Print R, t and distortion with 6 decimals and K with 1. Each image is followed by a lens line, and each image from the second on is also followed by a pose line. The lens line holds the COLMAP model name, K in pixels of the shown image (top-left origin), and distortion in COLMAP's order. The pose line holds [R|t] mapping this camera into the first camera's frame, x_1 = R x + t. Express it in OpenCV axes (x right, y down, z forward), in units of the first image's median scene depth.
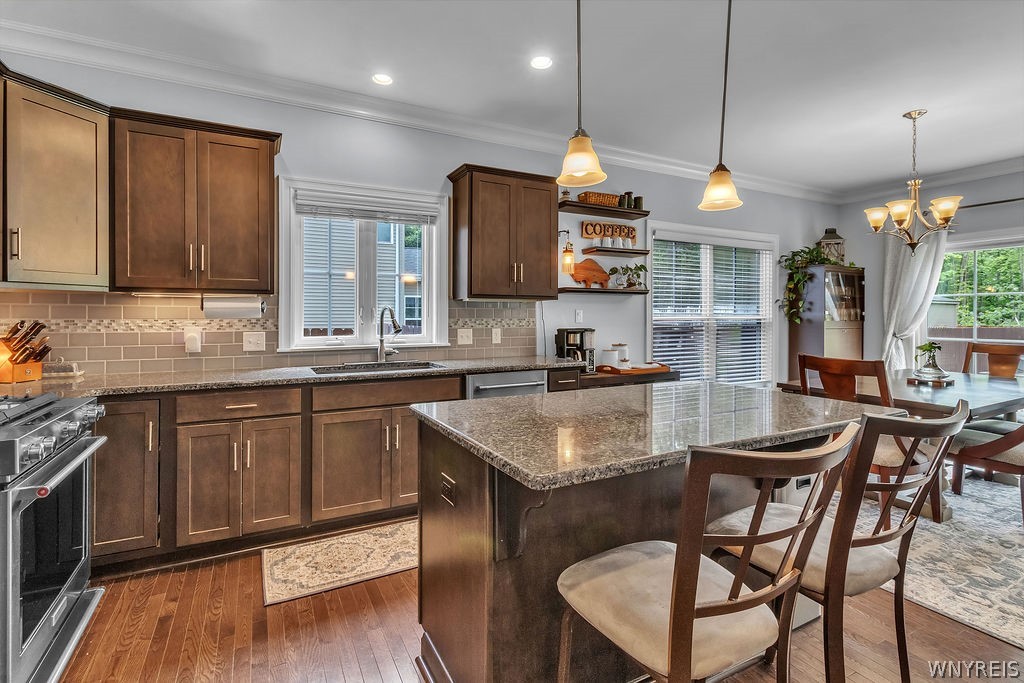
lens RADIAL K [[480.6, 0, 506.9], [0, 480.6, 316.2], [0, 0, 1]] dist [0.005531, -0.002727]
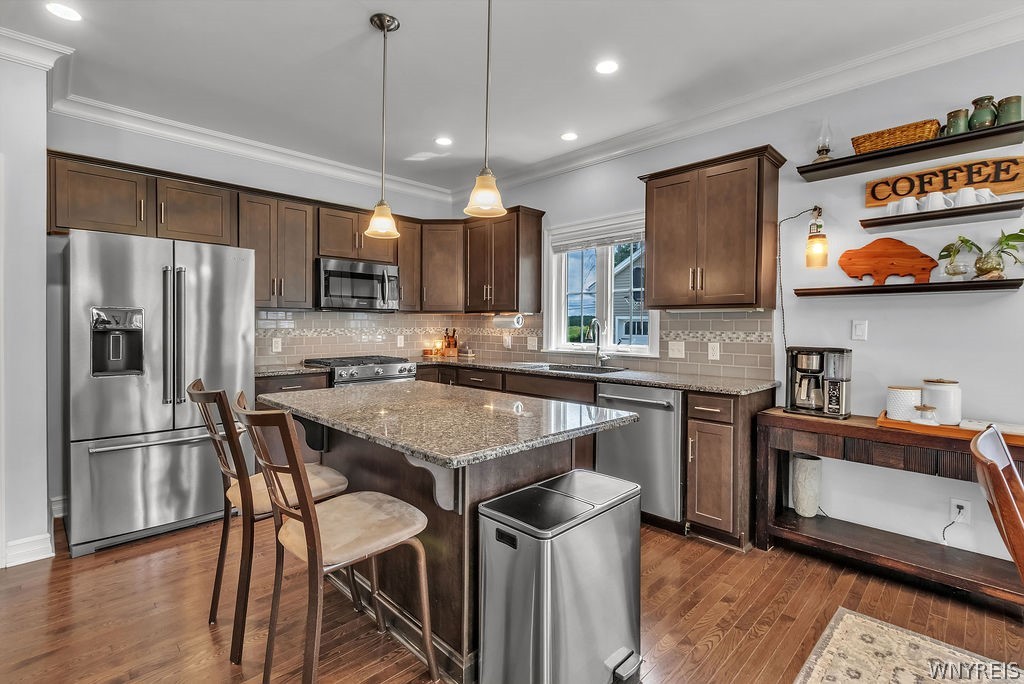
lens RADIAL K [[480.6, 0, 504.3], [0, 480.6, 328.5], [0, 0, 1]] dist [0.005531, -0.002727]
pose [[0.286166, 0.008195, -0.958145, 0.728010], [-0.006948, 0.999955, 0.006477, -0.003357], [0.958155, 0.004803, 0.286210, 0.404122]]
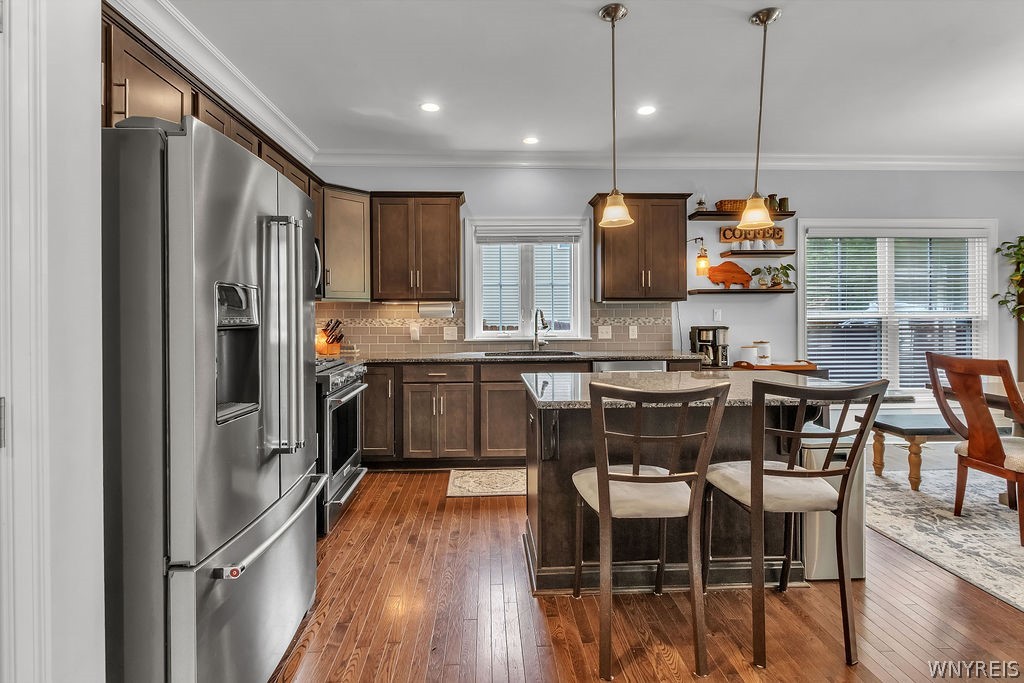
lens RADIAL K [[480.6, 0, 506.9], [0, 480.6, 316.7], [0, 0, 1]] dist [0.005531, -0.002727]
pose [[0.906989, -0.004593, -0.421128, 0.201346], [0.004290, 0.999989, -0.001667, 0.003504], [0.421132, -0.000295, 0.907000, -0.206523]]
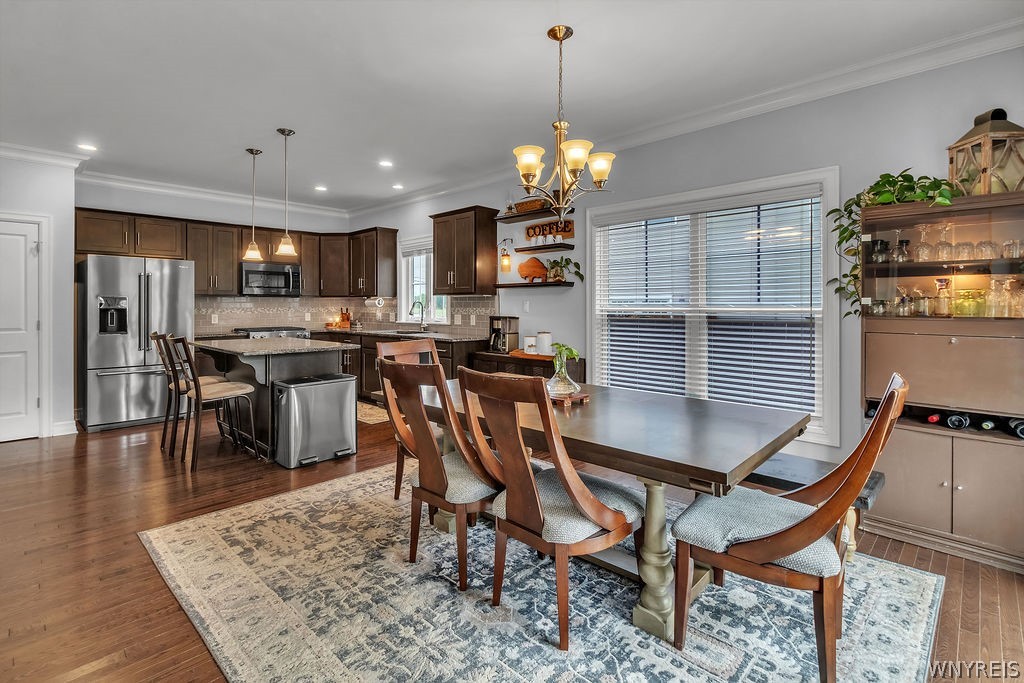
lens RADIAL K [[480.6, 0, 504.1], [0, 480.6, 304.4], [0, 0, 1]] dist [0.005531, -0.002727]
pose [[0.312028, -0.003417, -0.950067, 1.452163], [-0.001455, 0.999991, -0.004074, -0.000218], [0.950072, 0.002654, 0.312020, 0.659678]]
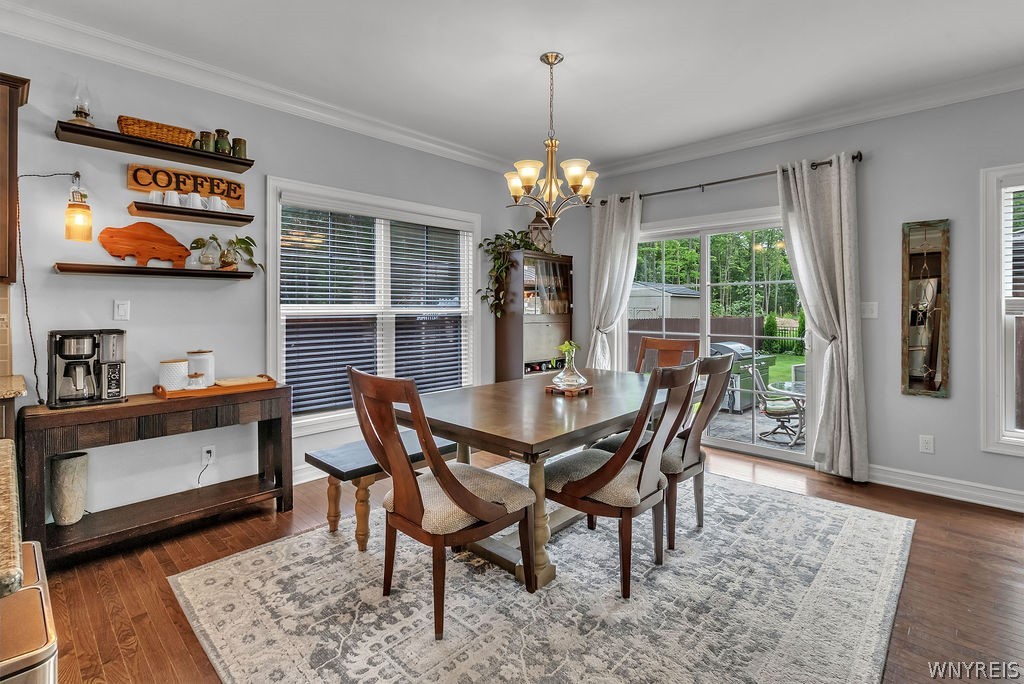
lens RADIAL K [[480.6, 0, 507.5], [0, 480.6, 308.2], [0, 0, 1]] dist [0.005531, -0.002727]
pose [[0.947309, -0.001879, 0.320317, 0.496085], [0.002531, 0.999995, -0.001618, -0.000125], [-0.320313, 0.002344, 0.947309, 0.252552]]
